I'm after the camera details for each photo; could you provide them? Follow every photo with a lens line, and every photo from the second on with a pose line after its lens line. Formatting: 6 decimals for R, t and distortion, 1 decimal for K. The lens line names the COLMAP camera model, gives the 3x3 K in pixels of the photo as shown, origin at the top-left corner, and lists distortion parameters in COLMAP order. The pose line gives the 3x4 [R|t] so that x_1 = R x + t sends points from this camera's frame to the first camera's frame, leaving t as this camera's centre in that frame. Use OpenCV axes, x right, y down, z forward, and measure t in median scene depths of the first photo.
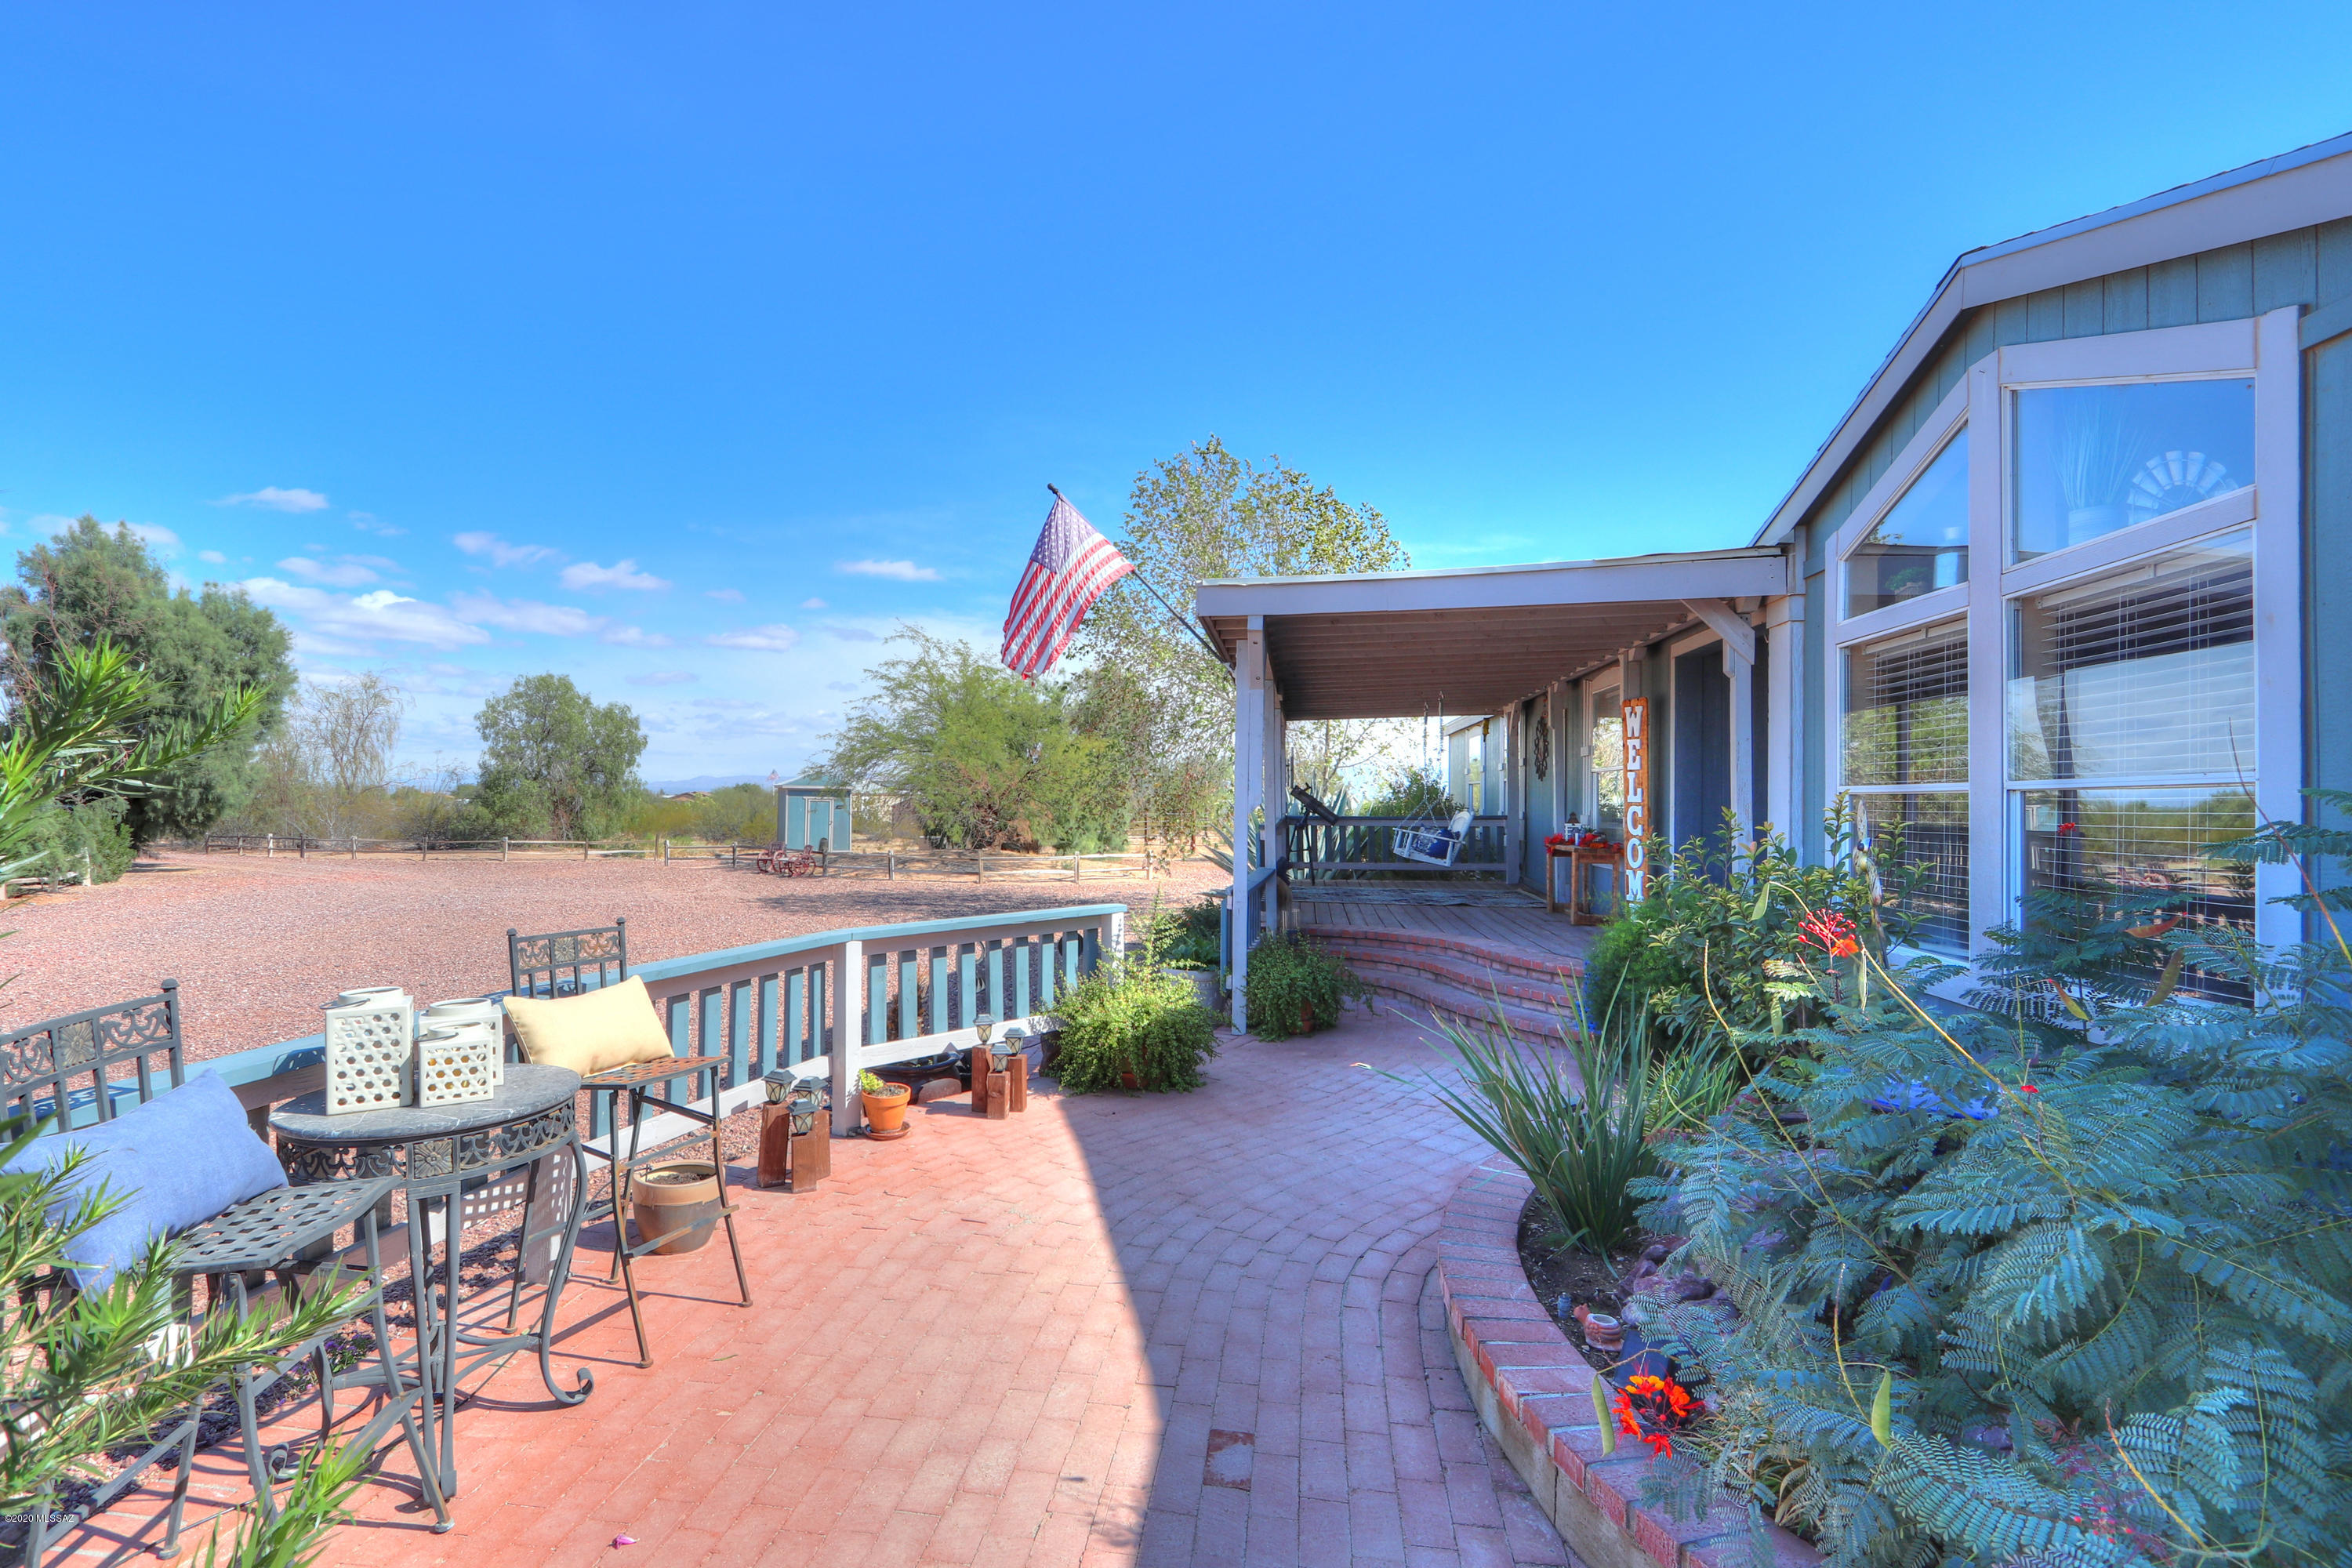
lens RADIAL K [[1149.1, 0, 1182.7], [0, 1149.1, 792.3], [0, 0, 1]] dist [-0.003890, 0.002320]
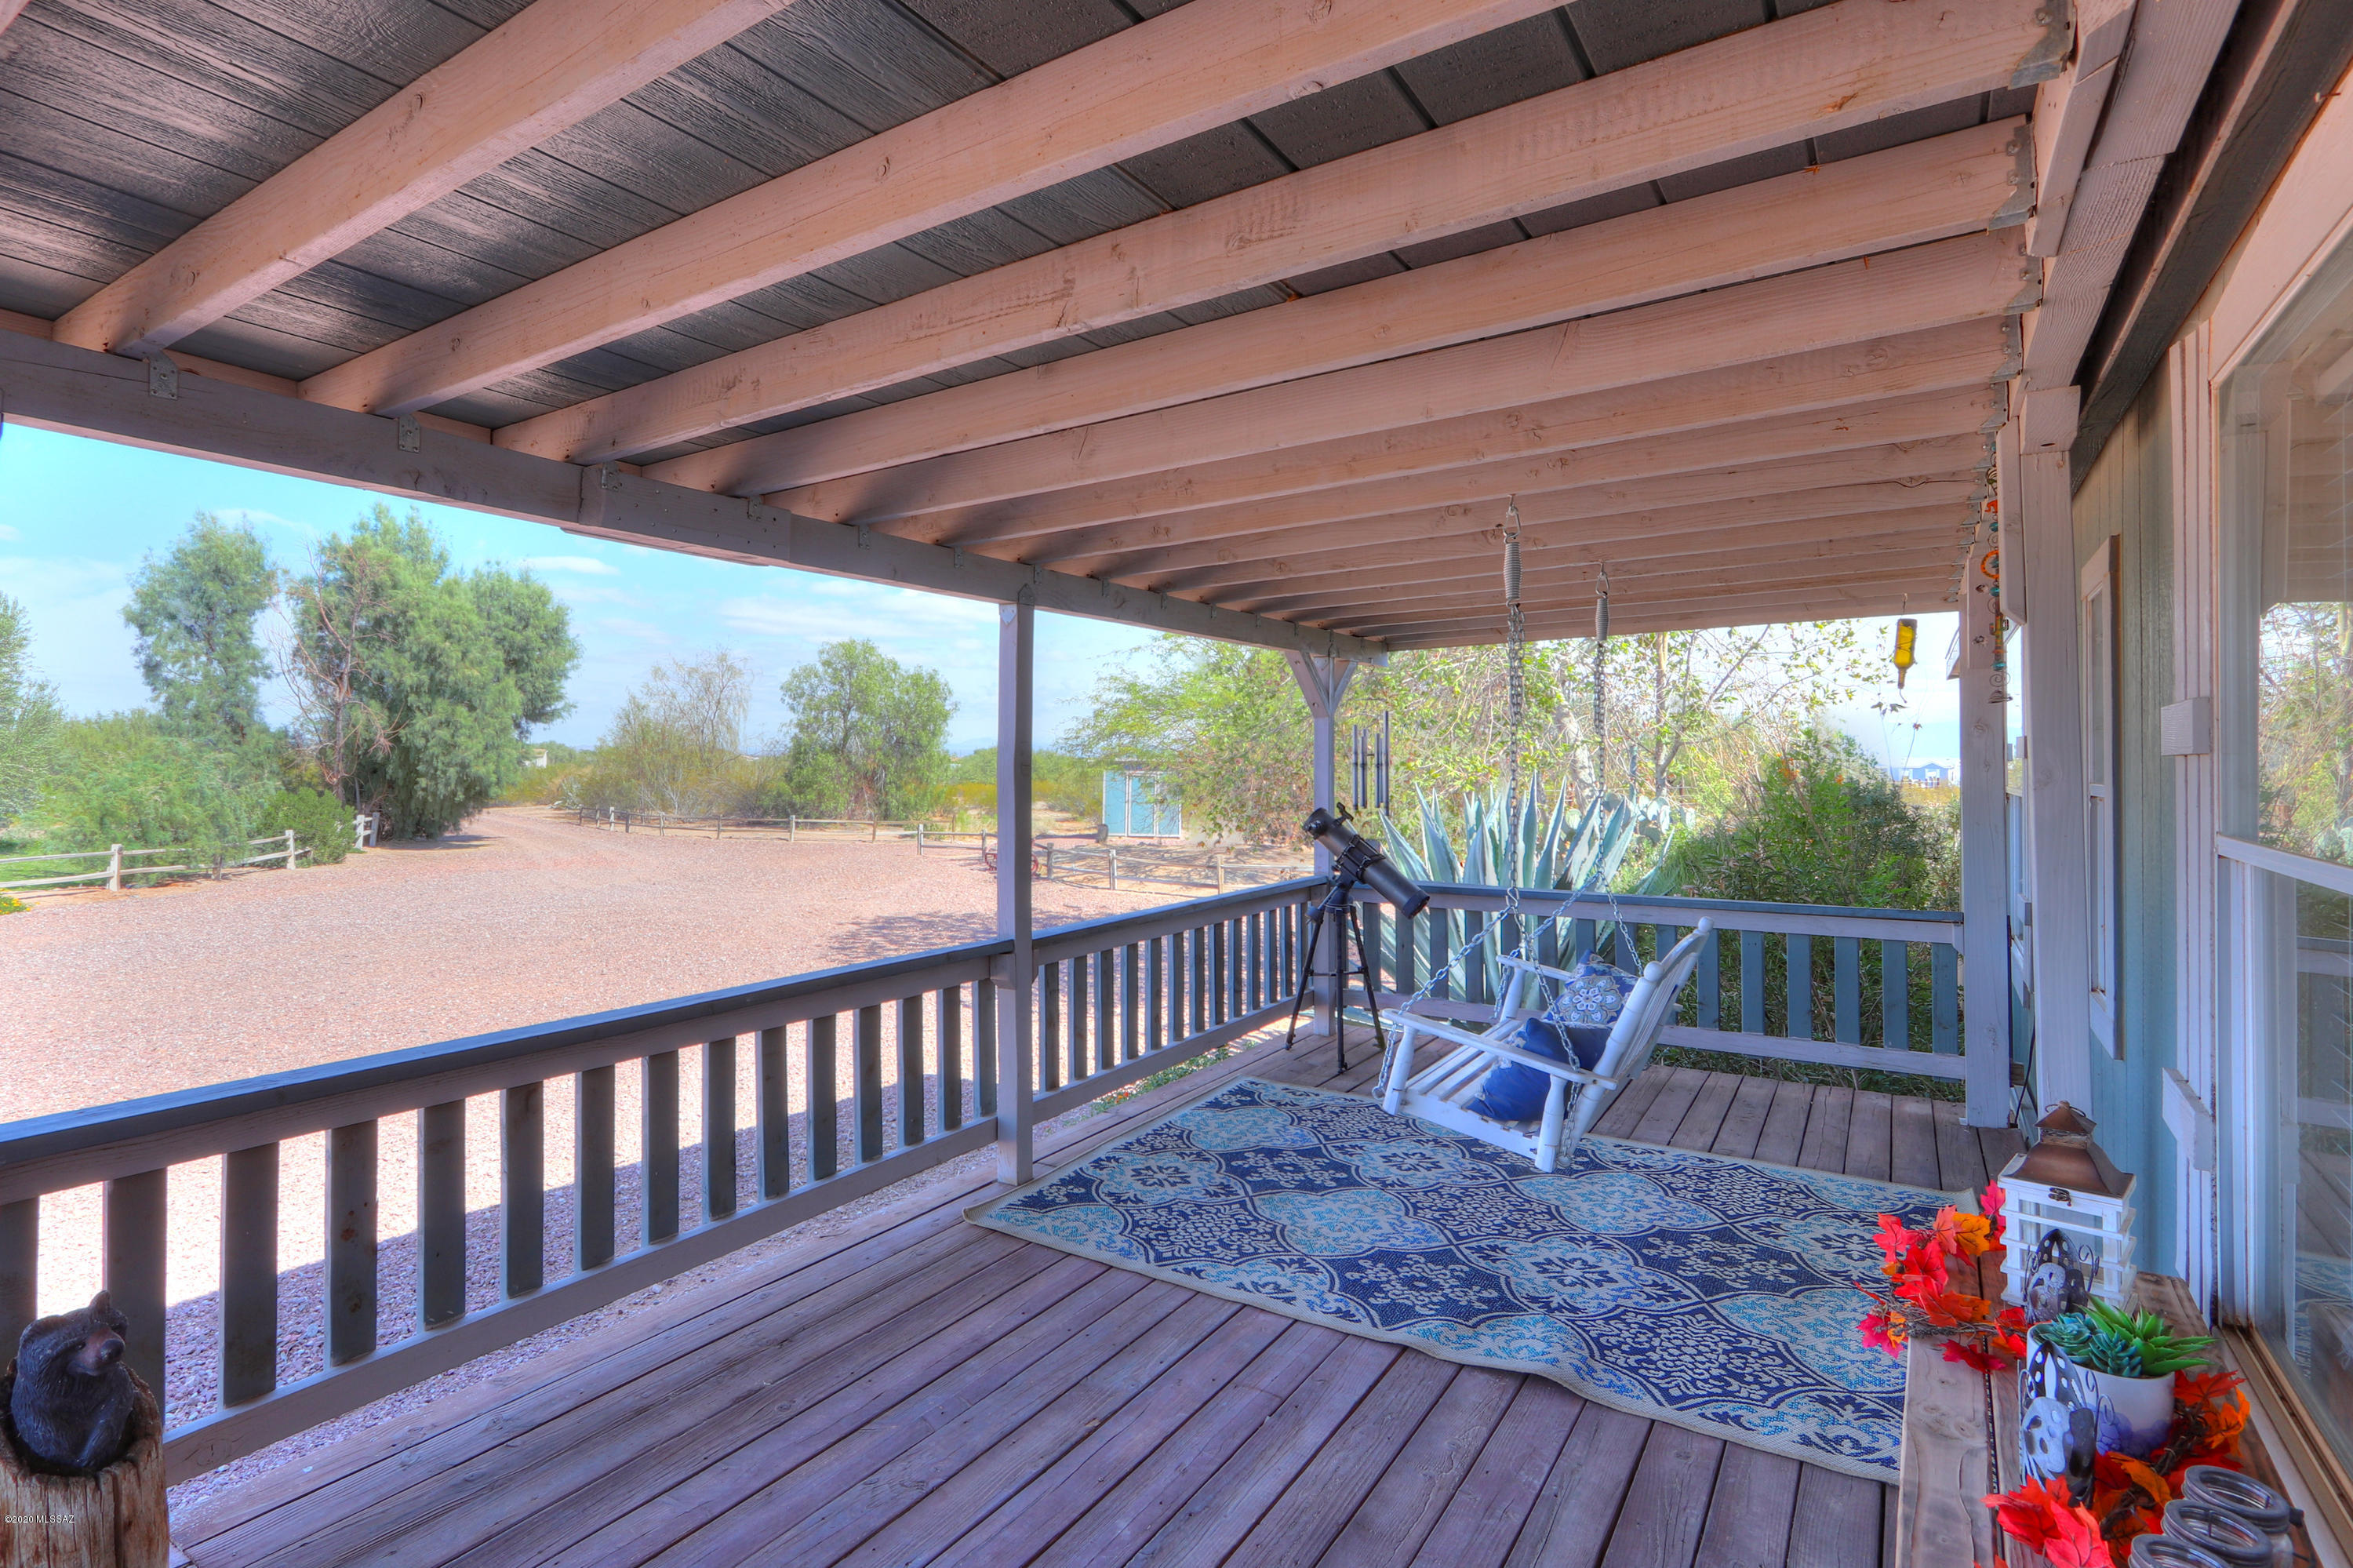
lens RADIAL K [[1149.6, 0, 1177.8], [0, 1149.6, 763.6], [0, 0, 1]] dist [-0.003890, 0.002320]
pose [[0.886795, 0.005456, -0.462130, 0.117805], [0.000387, 0.999921, 0.012547, -0.014141], [0.462162, -0.011305, 0.886723, 0.305869]]
